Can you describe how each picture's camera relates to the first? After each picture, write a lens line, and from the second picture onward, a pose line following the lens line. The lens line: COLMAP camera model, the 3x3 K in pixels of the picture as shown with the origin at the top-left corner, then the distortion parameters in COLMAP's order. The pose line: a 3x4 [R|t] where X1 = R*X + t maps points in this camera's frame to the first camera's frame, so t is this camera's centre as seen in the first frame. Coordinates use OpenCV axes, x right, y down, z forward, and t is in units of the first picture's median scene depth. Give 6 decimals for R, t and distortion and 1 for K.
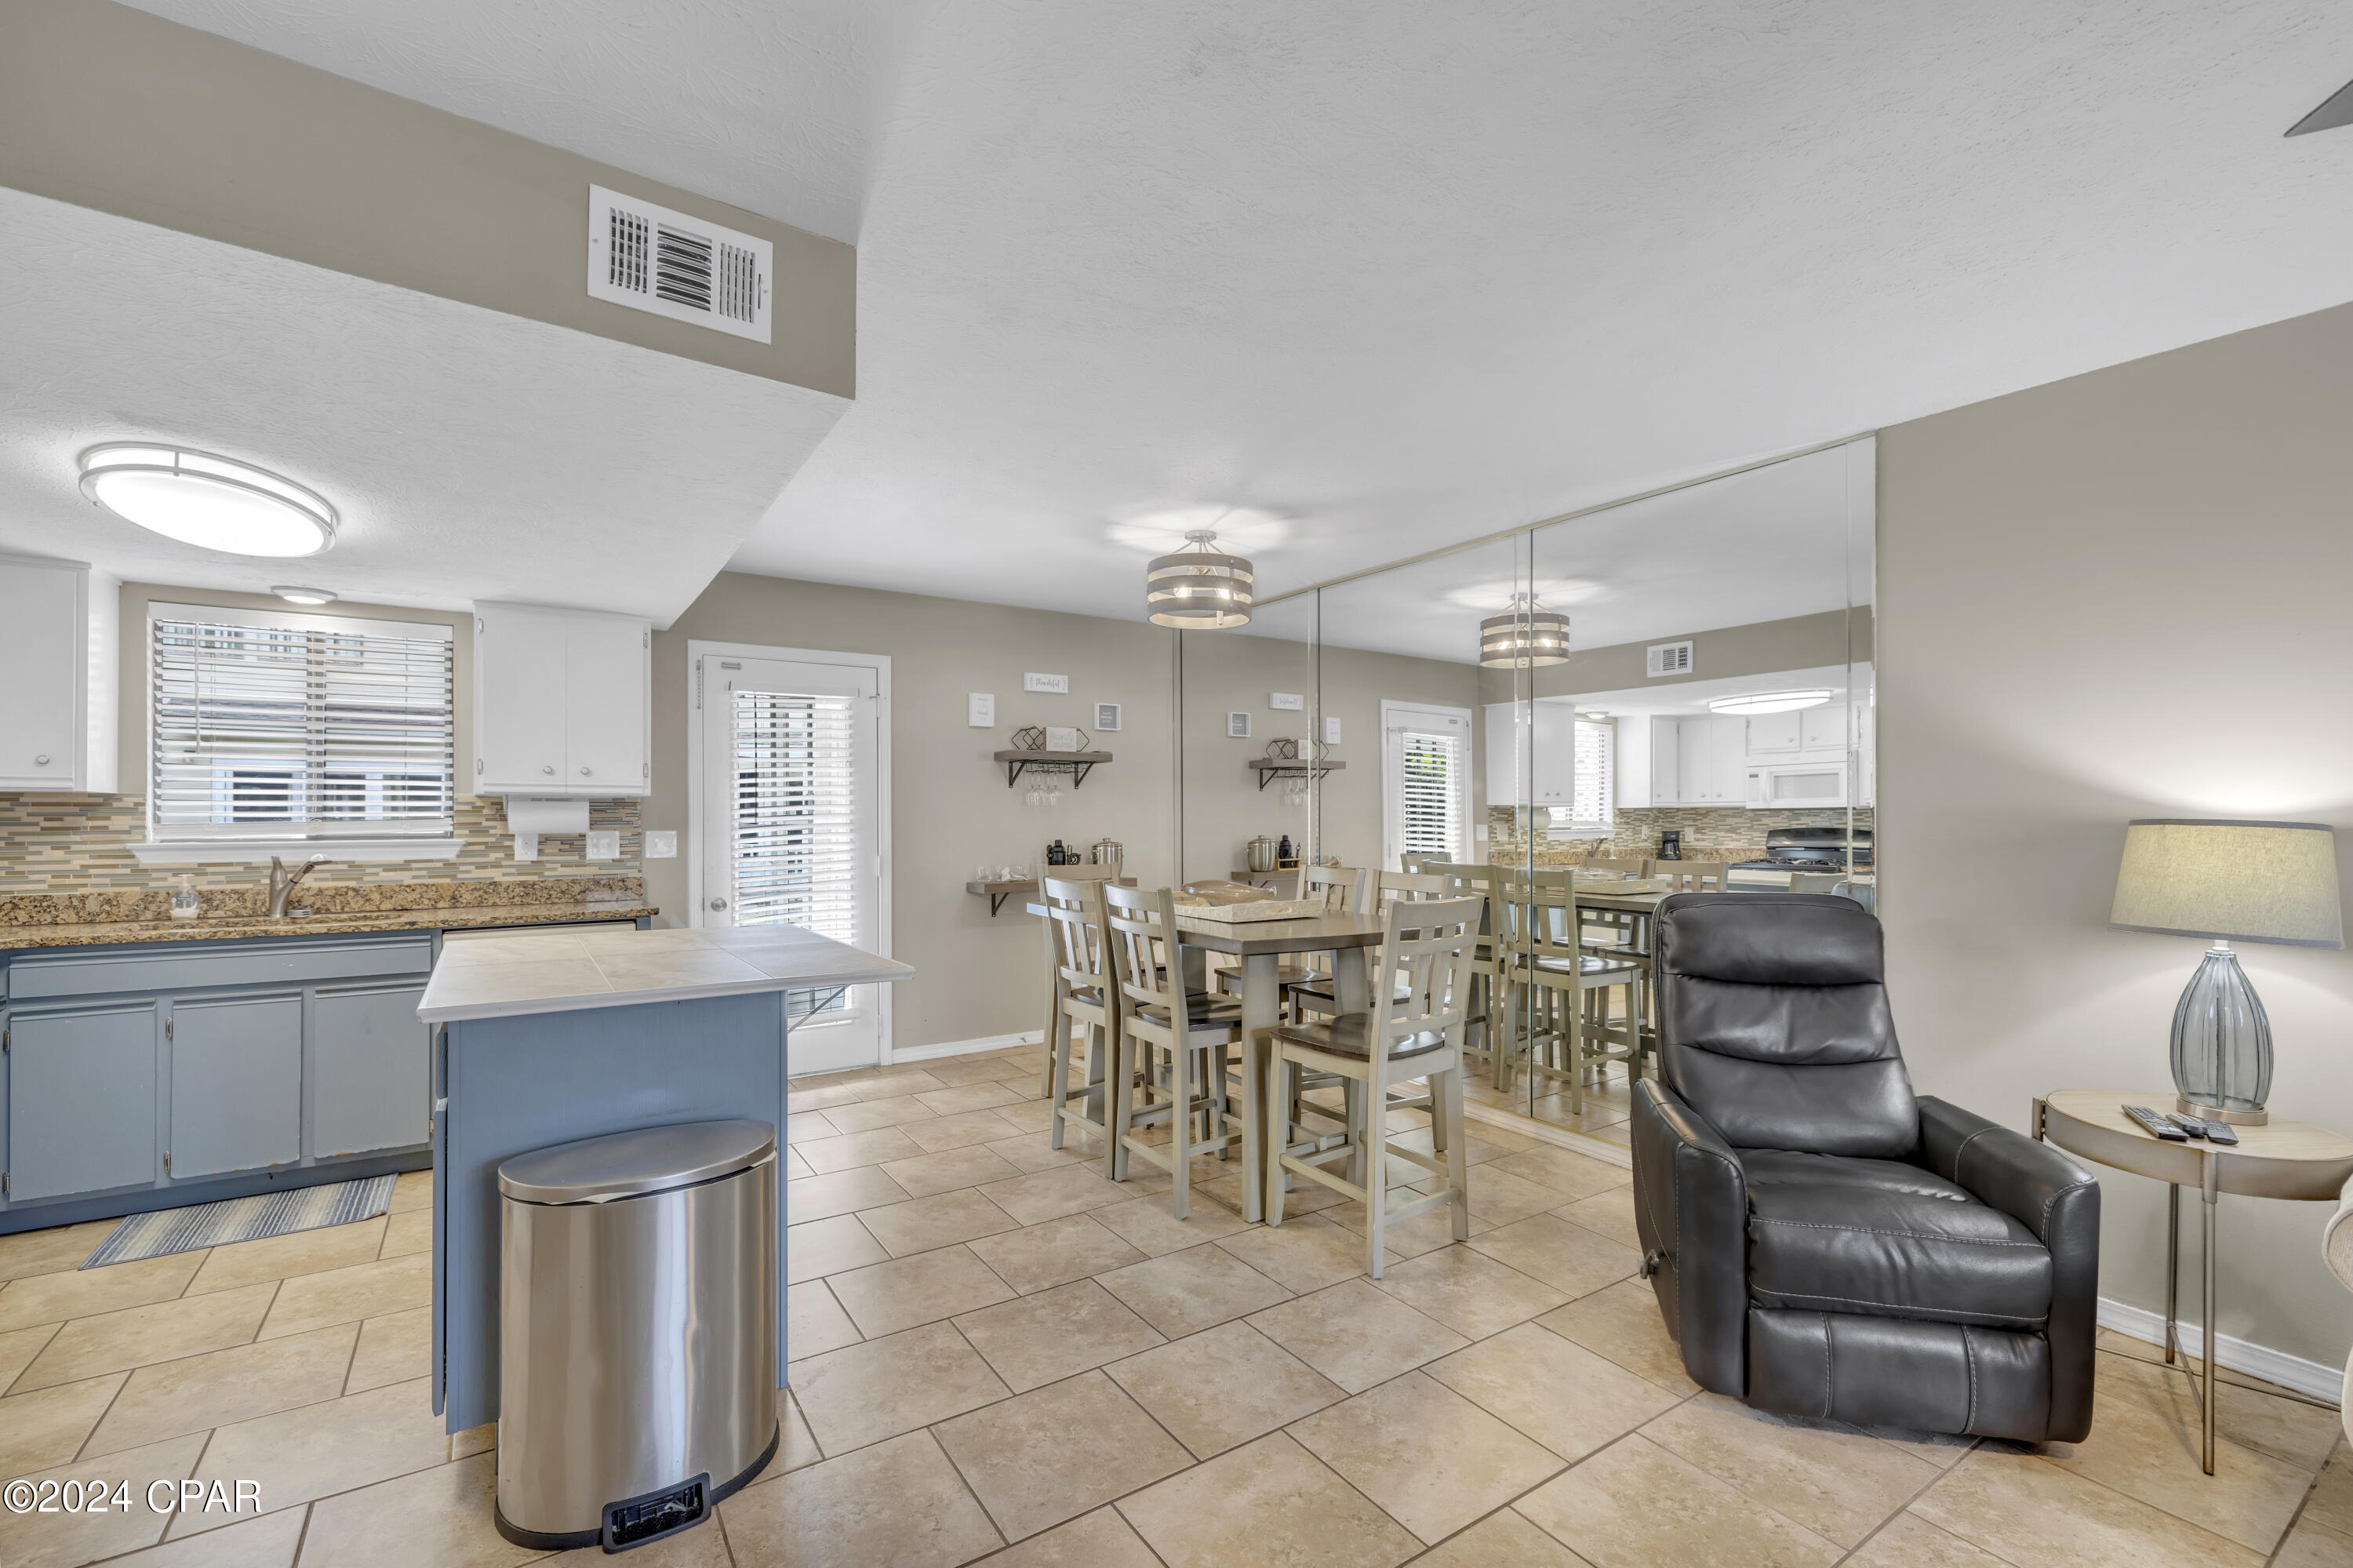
lens RADIAL K [[1006.7, 0, 1178.1], [0, 1006.7, 815.6], [0, 0, 1]] dist [0.001684, -0.000700]
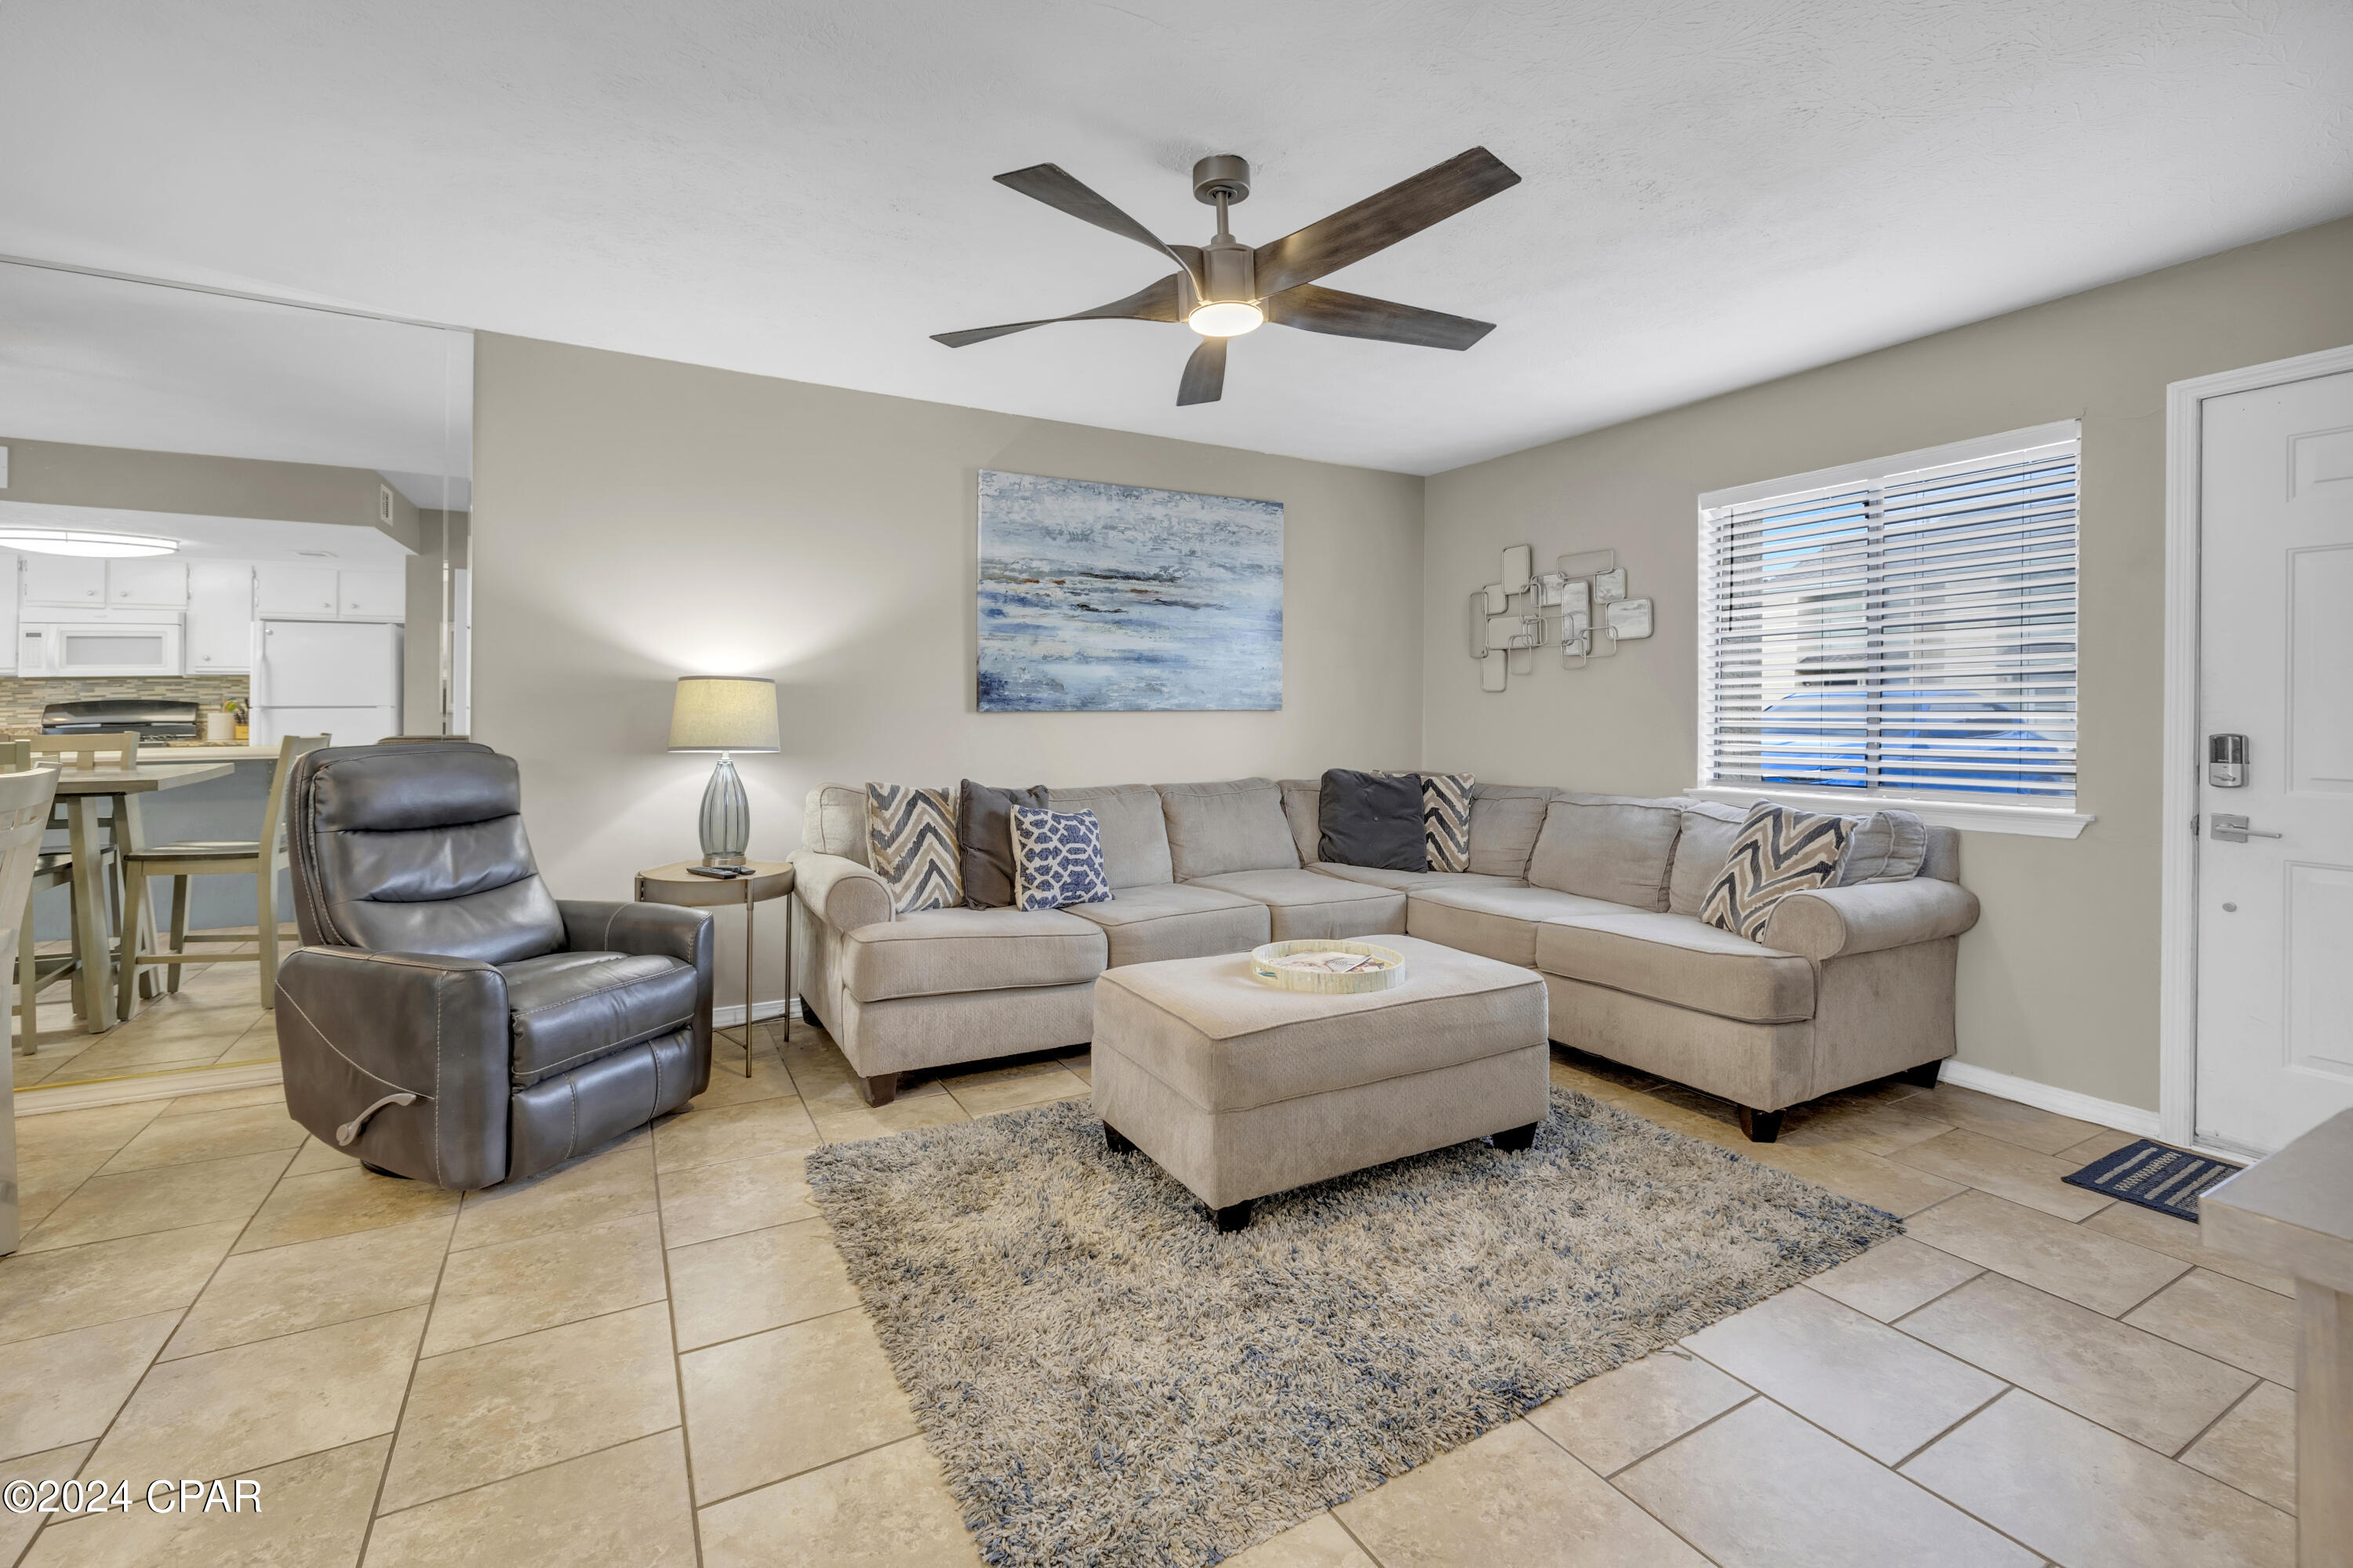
lens RADIAL K [[1006.7, 0, 1132.6], [0, 1006.7, 716.2], [0, 0, 1]] dist [0.001684, -0.000700]
pose [[0.095667, -0.011039, 0.995352, -0.256185], [-0.003332, 0.999929, 0.011410, 0.024220], [-0.995408, -0.004408, 0.095623, 0.111481]]
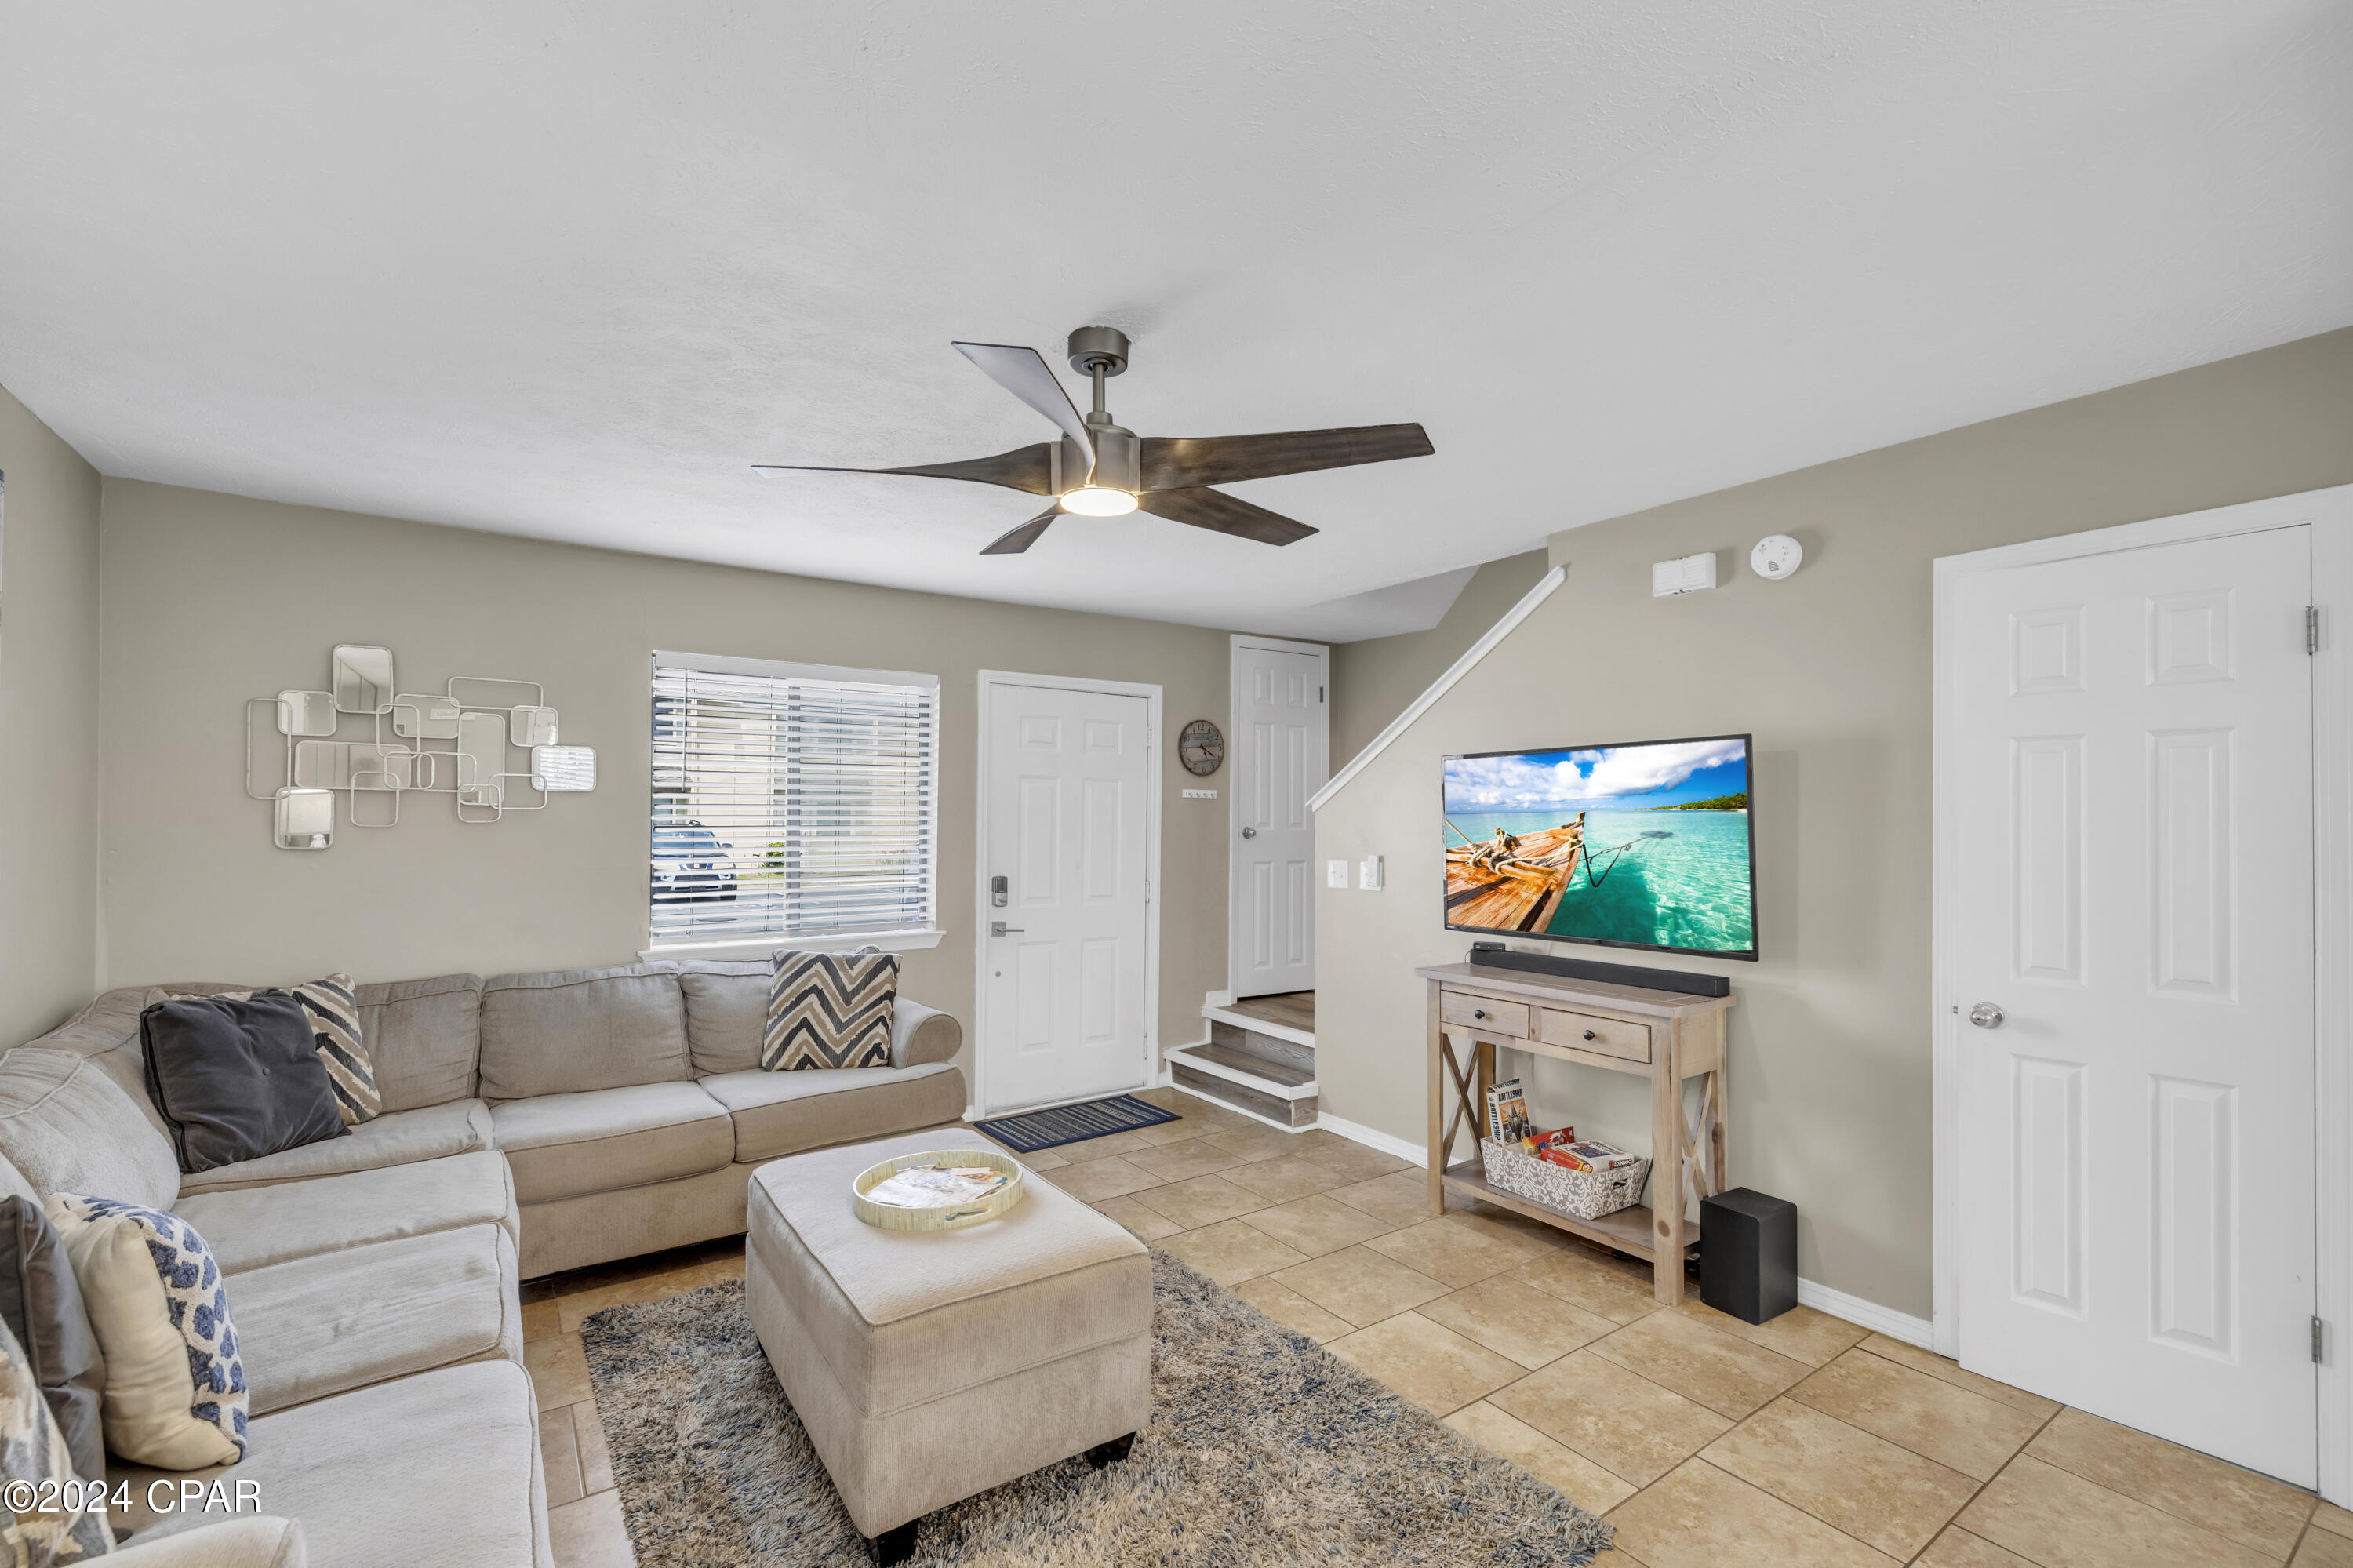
lens RADIAL K [[1006.7, 0, 1243.8], [0, 1006.7, 806.1], [0, 0, 1]] dist [0.001684, -0.000700]
pose [[-0.997212, -0.017738, -0.072485, 0.257575], [-0.016268, 0.999651, -0.020828, -0.019500], [0.072829, -0.019591, -0.997152, 0.635388]]
